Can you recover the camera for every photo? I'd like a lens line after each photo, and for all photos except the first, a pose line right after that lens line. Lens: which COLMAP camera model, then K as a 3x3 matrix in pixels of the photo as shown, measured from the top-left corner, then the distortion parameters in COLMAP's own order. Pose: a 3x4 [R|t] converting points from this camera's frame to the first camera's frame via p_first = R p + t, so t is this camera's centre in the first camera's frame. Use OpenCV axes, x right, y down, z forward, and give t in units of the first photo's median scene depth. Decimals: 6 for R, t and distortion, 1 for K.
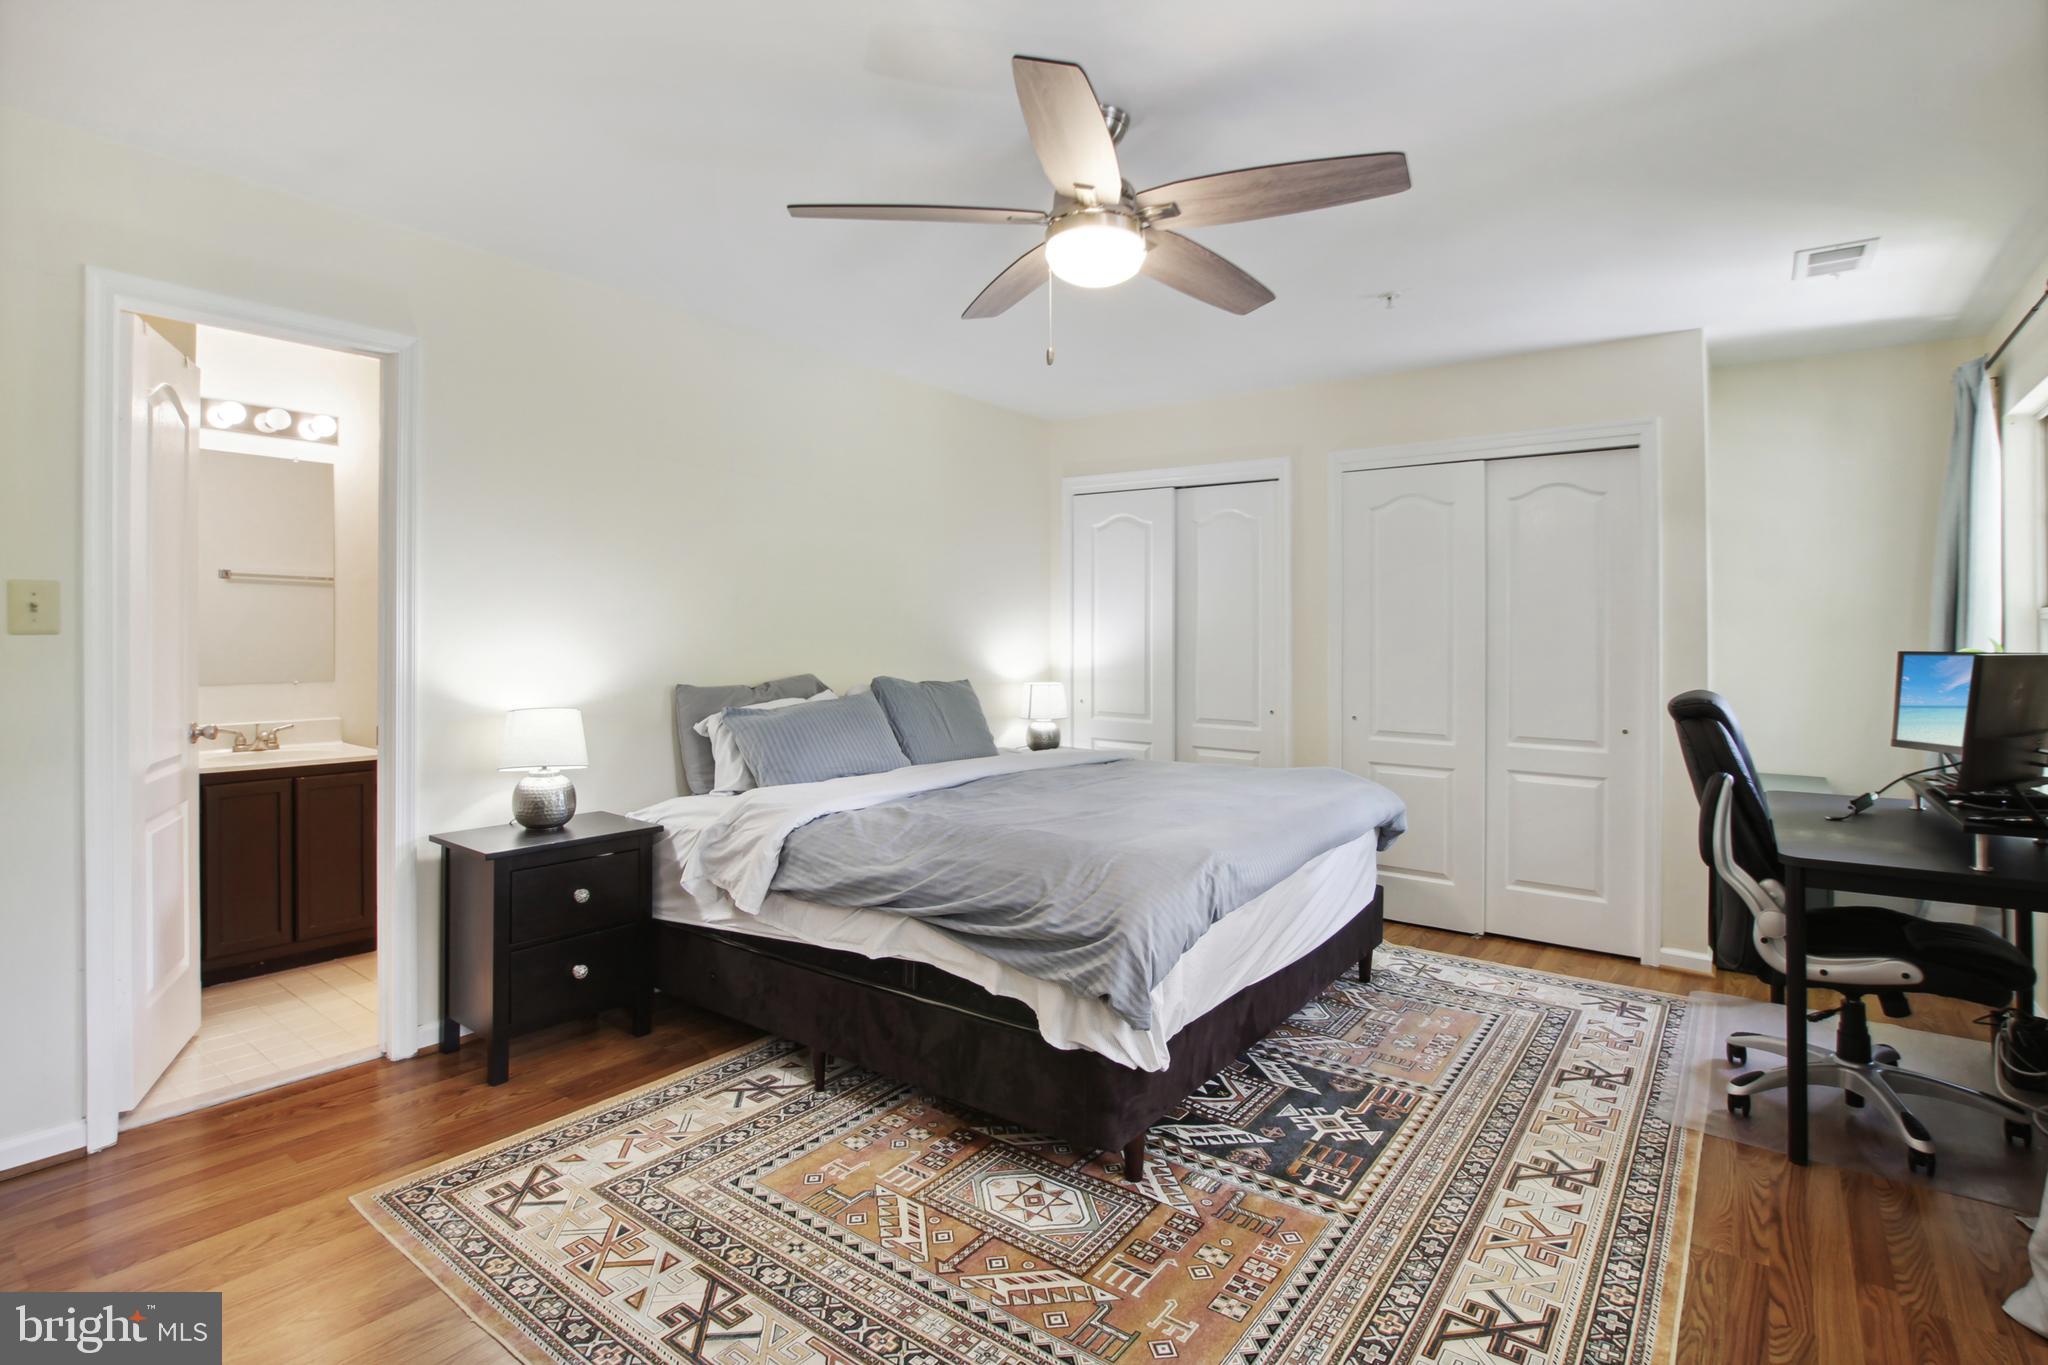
lens RADIAL K [[976.4, 0, 1050.3], [0, 976.4, 635.0], [0, 0, 1]] dist [-0.025276, -0.001391]
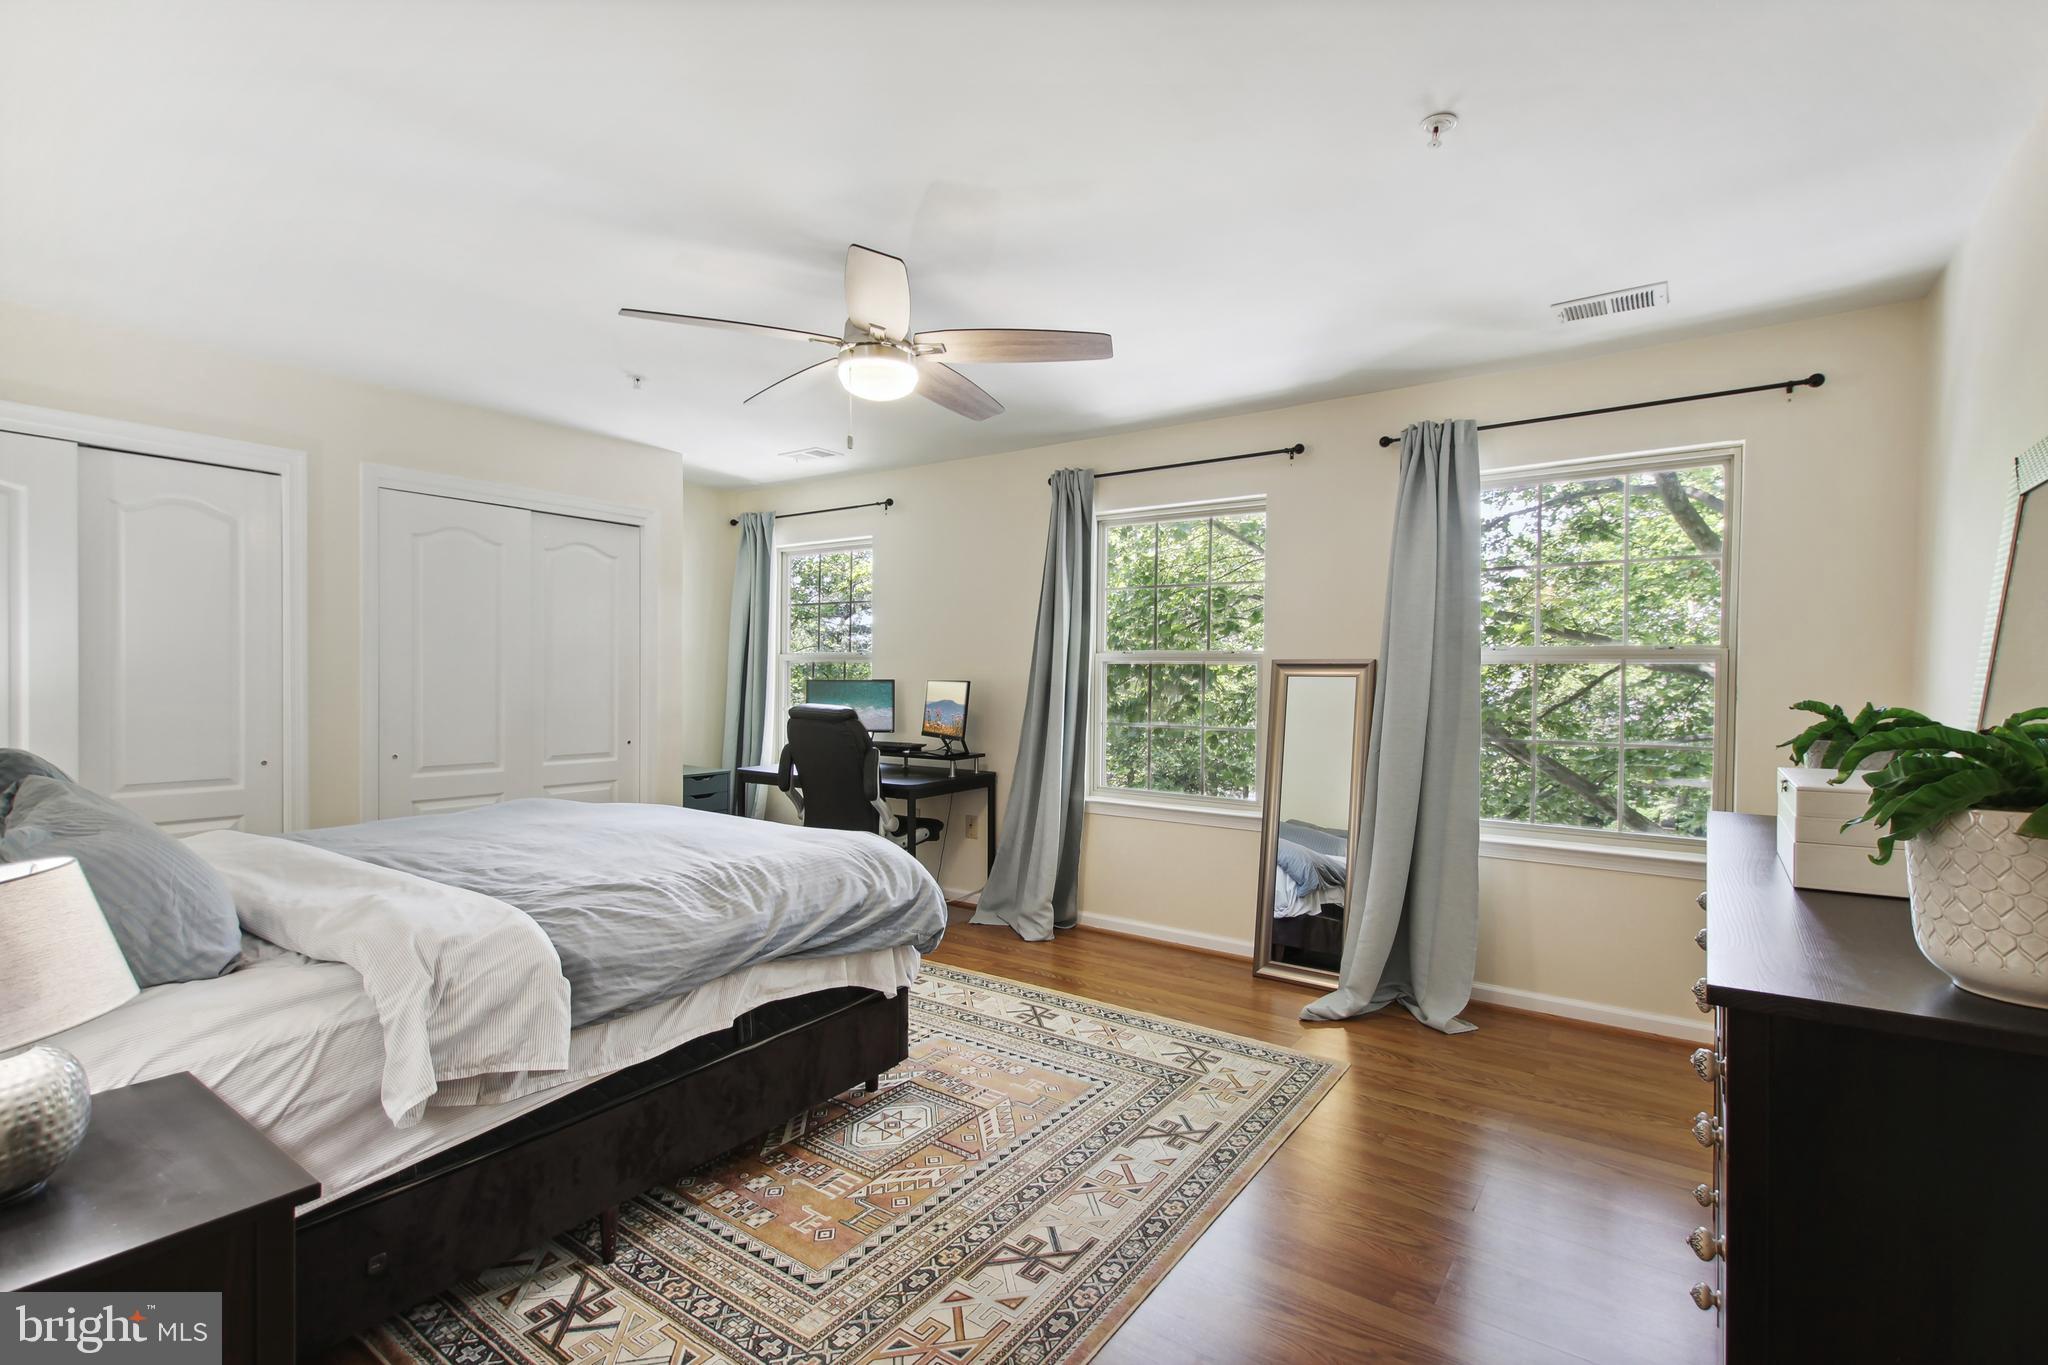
lens RADIAL K [[954.8, 0, 1023.6], [0, 954.8, 680.1], [0, 0, 1]] dist [0.011222, -0.001385]
pose [[-0.010537, -0.013358, 0.999855, -1.122338], [-0.010235, 0.999860, 0.013250, -0.011008], [-0.999892, -0.010094, -0.010672, 0.758425]]
